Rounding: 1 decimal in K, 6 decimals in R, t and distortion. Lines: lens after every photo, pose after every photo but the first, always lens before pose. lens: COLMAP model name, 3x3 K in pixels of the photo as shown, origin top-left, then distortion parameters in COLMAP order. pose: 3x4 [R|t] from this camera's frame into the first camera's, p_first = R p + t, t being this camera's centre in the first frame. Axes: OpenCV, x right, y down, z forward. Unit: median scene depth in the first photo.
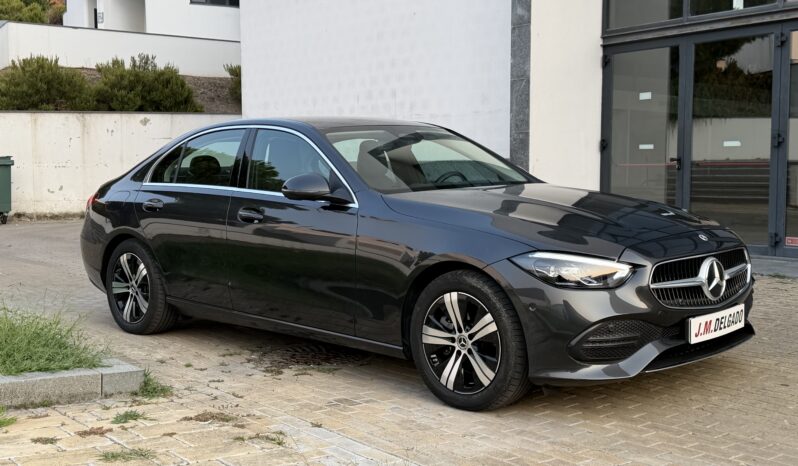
lens RADIAL K [[979.6, 0, 398.1], [0, 979.6, 232.7], [0, 0, 1]] dist [0.105449, 0.000000]
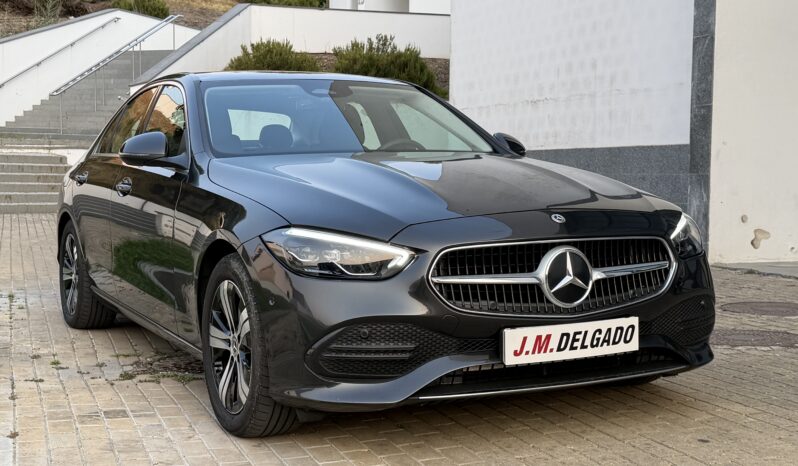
lens RADIAL K [[1141.3, 0, 400.7], [0, 1141.3, 238.9], [0, 0, 1]] dist [0.108828, 0.000000]
pose [[0.940806, 0.029301, -0.337677, 0.483505], [-0.032759, 0.999453, -0.004545, 0.027471], [0.337359, 0.015338, 0.941251, 0.197607]]
